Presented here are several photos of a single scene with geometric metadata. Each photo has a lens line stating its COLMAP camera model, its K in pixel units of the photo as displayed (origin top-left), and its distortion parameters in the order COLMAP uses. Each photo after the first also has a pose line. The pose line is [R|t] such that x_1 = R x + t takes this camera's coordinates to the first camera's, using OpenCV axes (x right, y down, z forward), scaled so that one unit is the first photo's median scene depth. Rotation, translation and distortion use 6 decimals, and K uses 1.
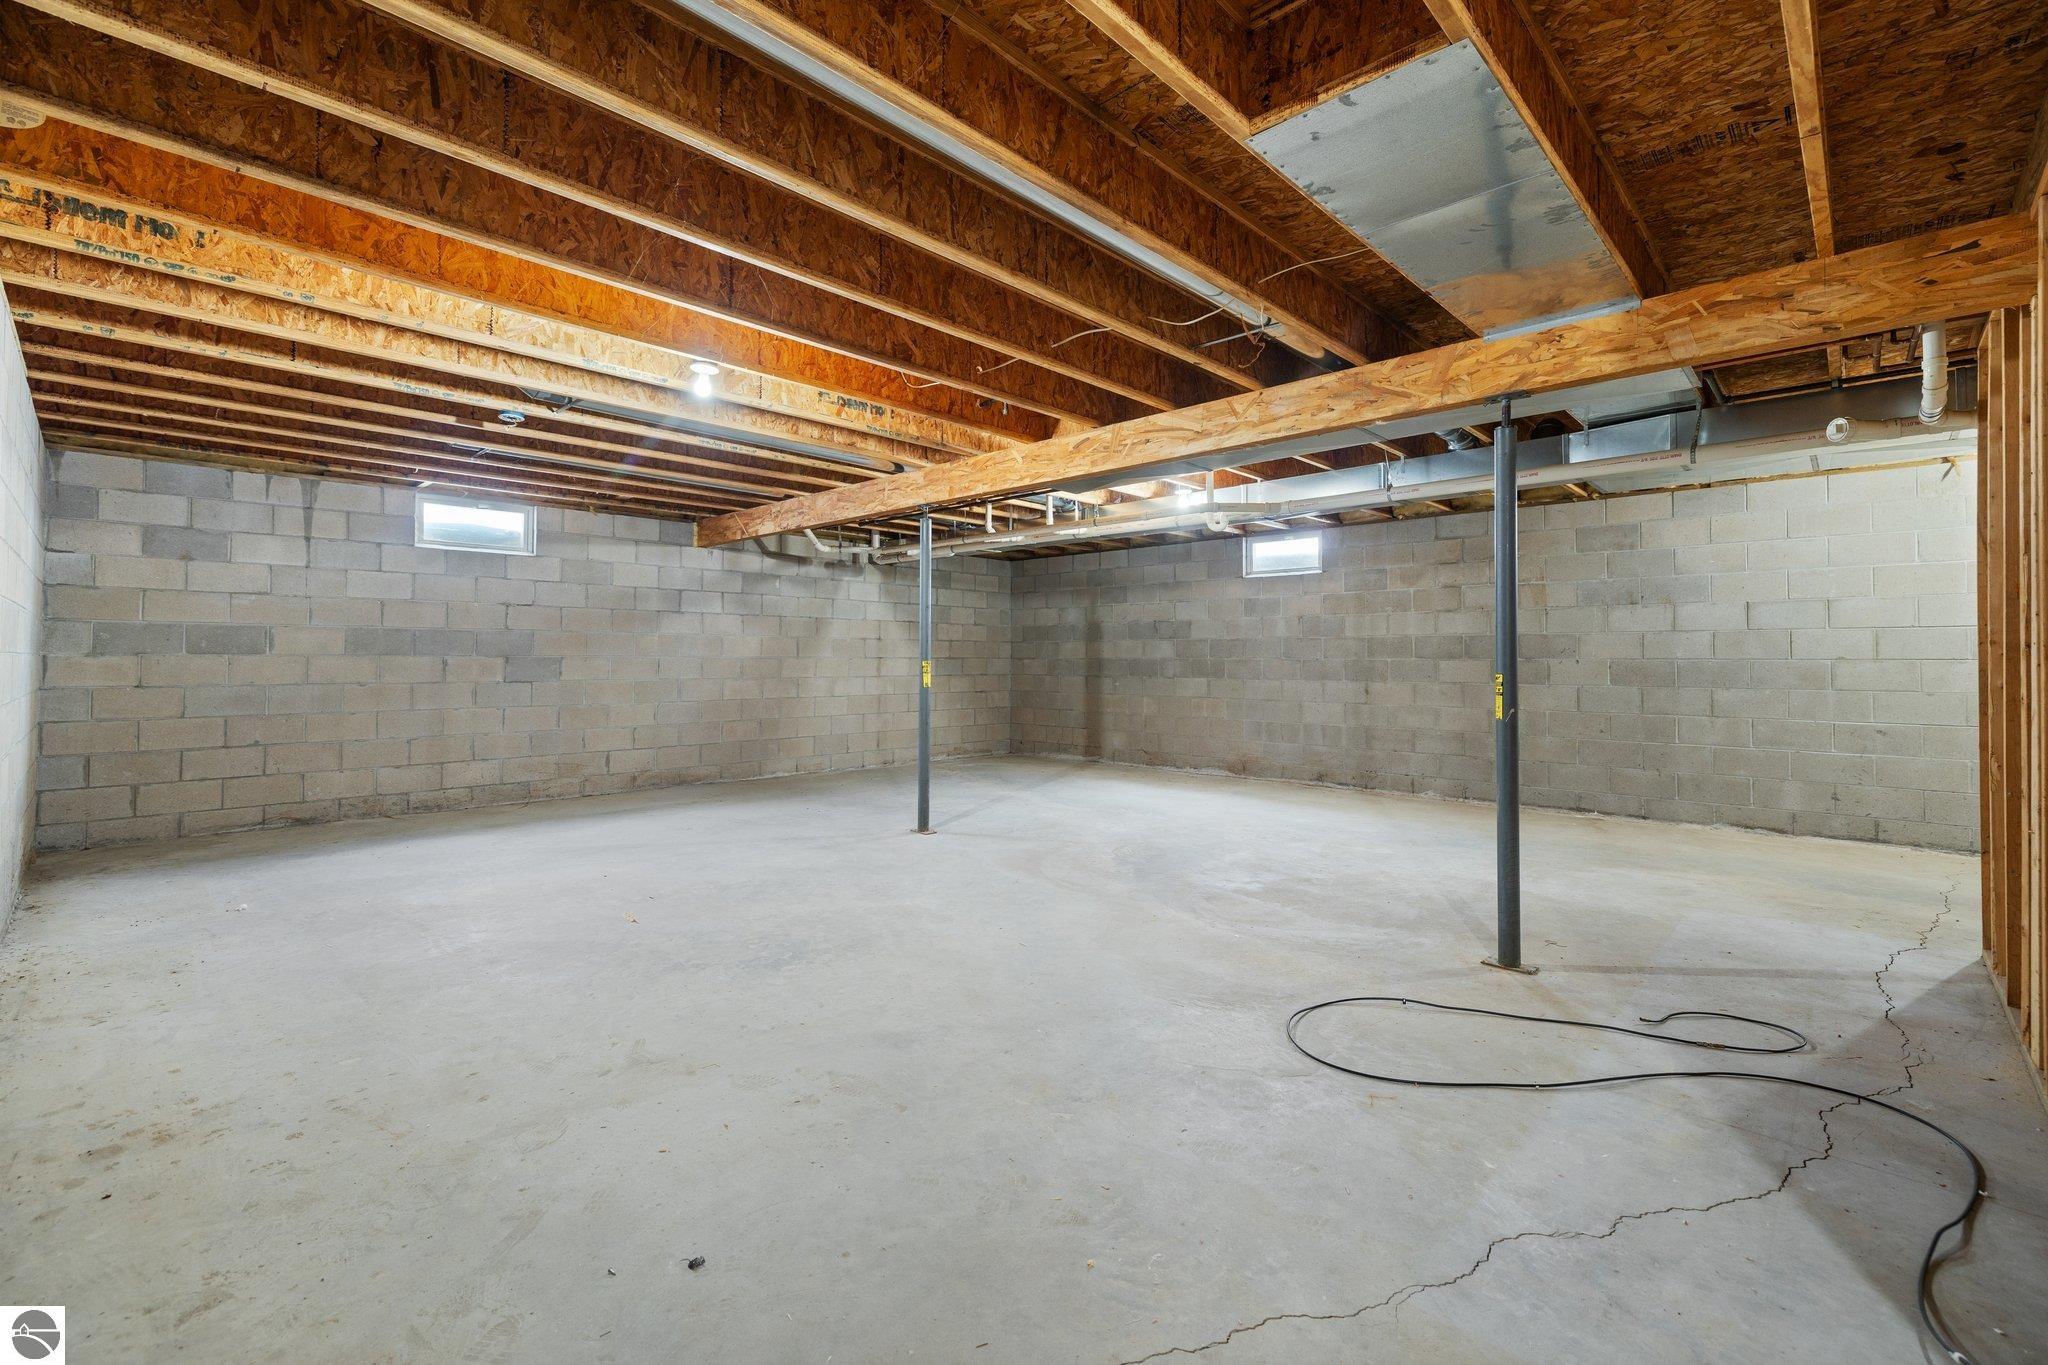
lens RADIAL K [[883.9, 0, 1018.1], [0, 883.9, 666.2], [0, 0, 1]] dist [0.002362, -0.000155]
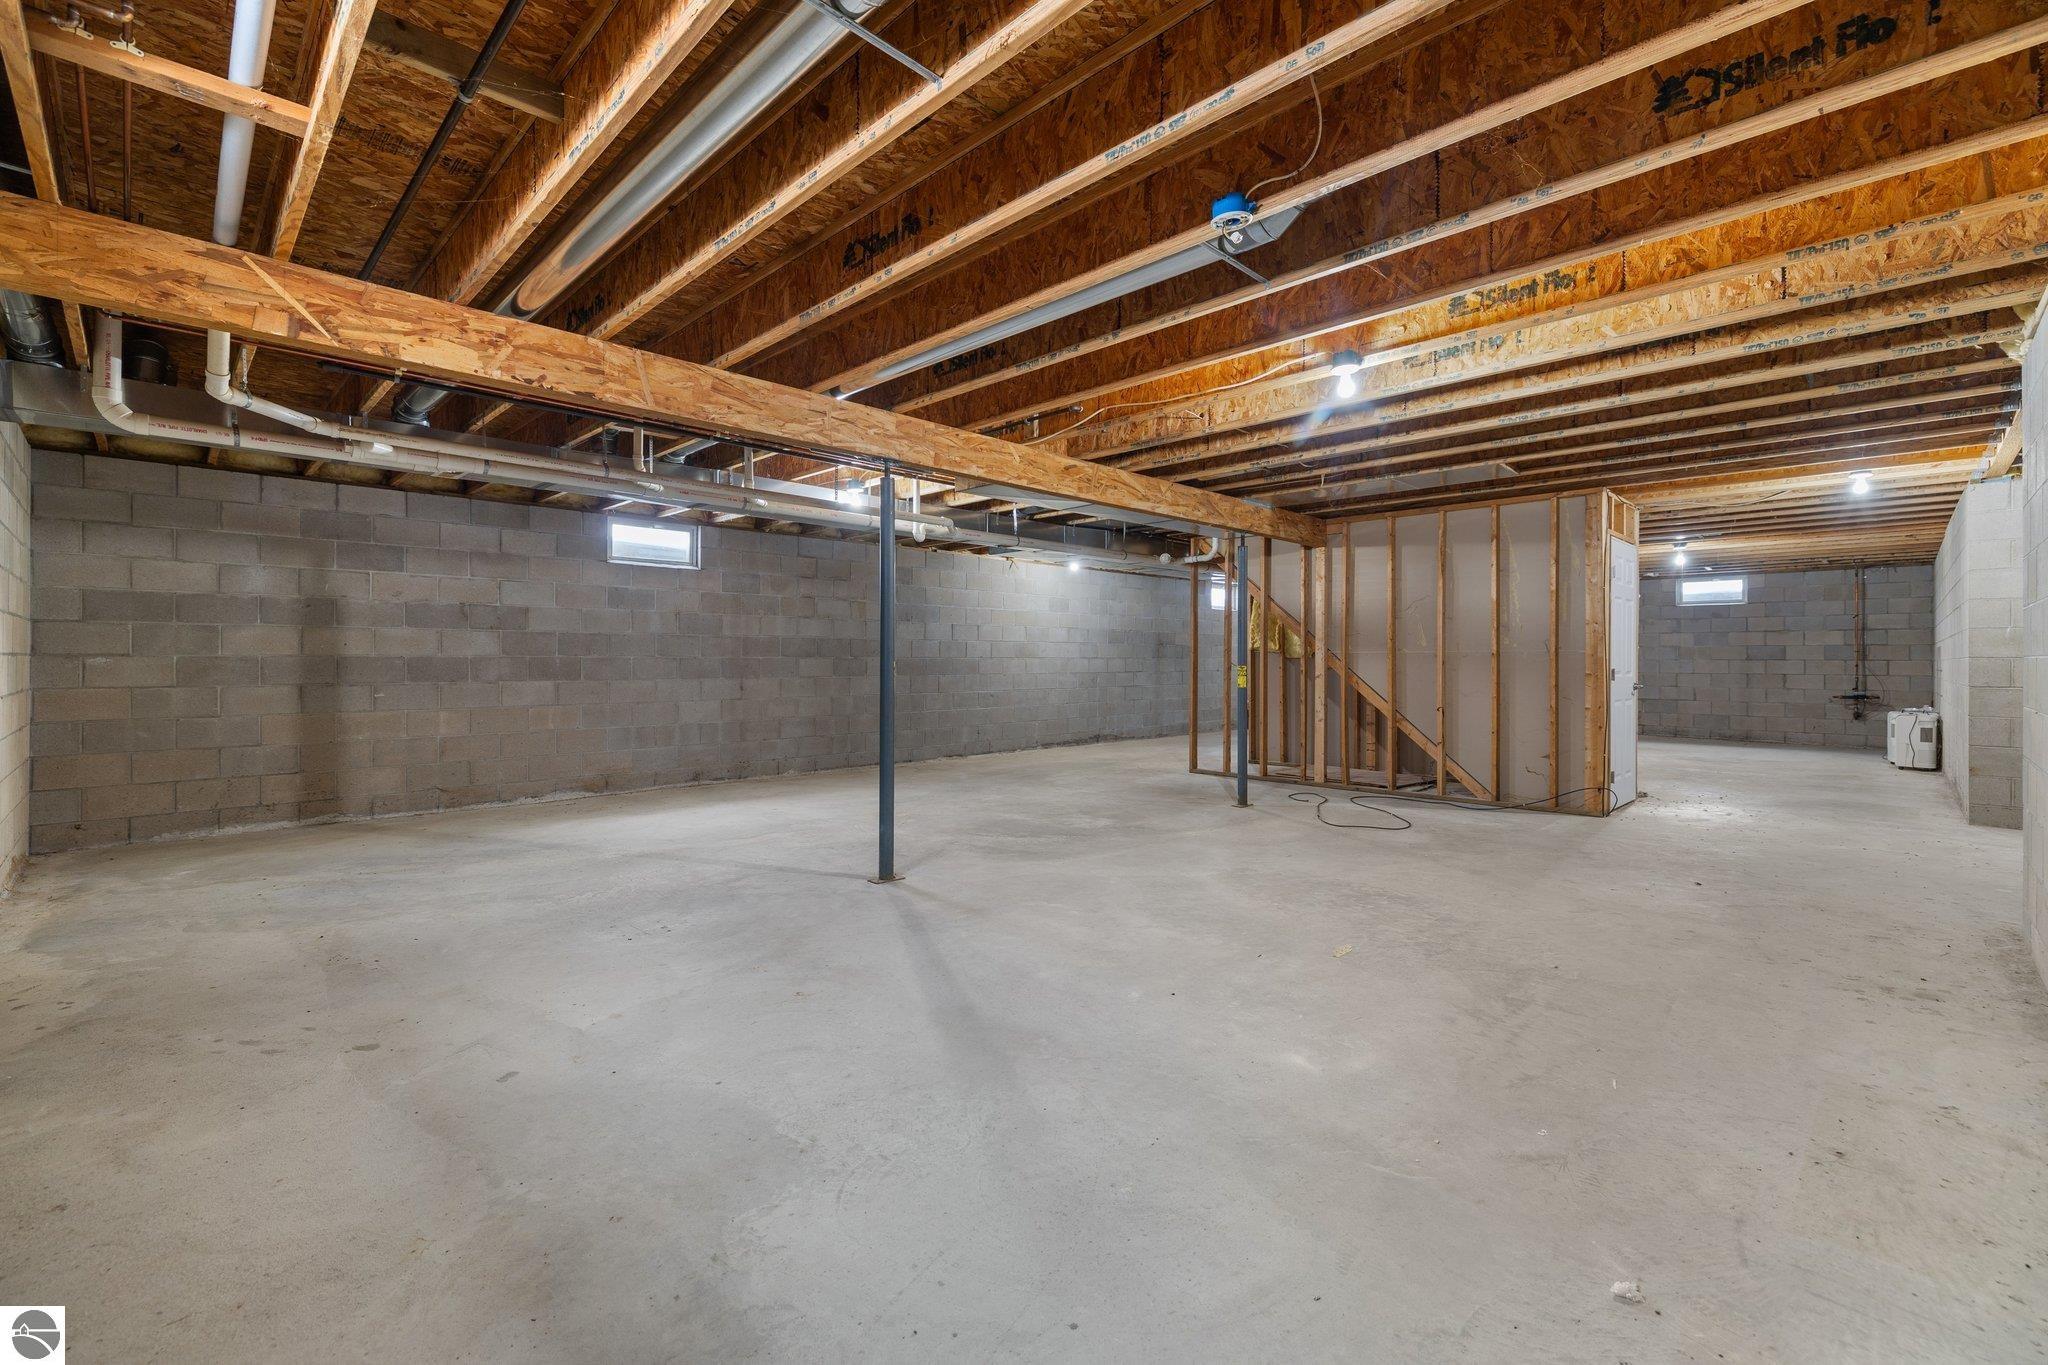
lens RADIAL K [[866.4, 0, 1024.0], [0, 866.4, 682.5], [0, 0, 1]] dist [-0.001186, -0.000182]
pose [[0.011436, -0.029657, 0.999495, -0.632589], [0.005939, 0.999544, 0.029590, -0.006292], [-0.999917, 0.005597, 0.011607, 0.635295]]
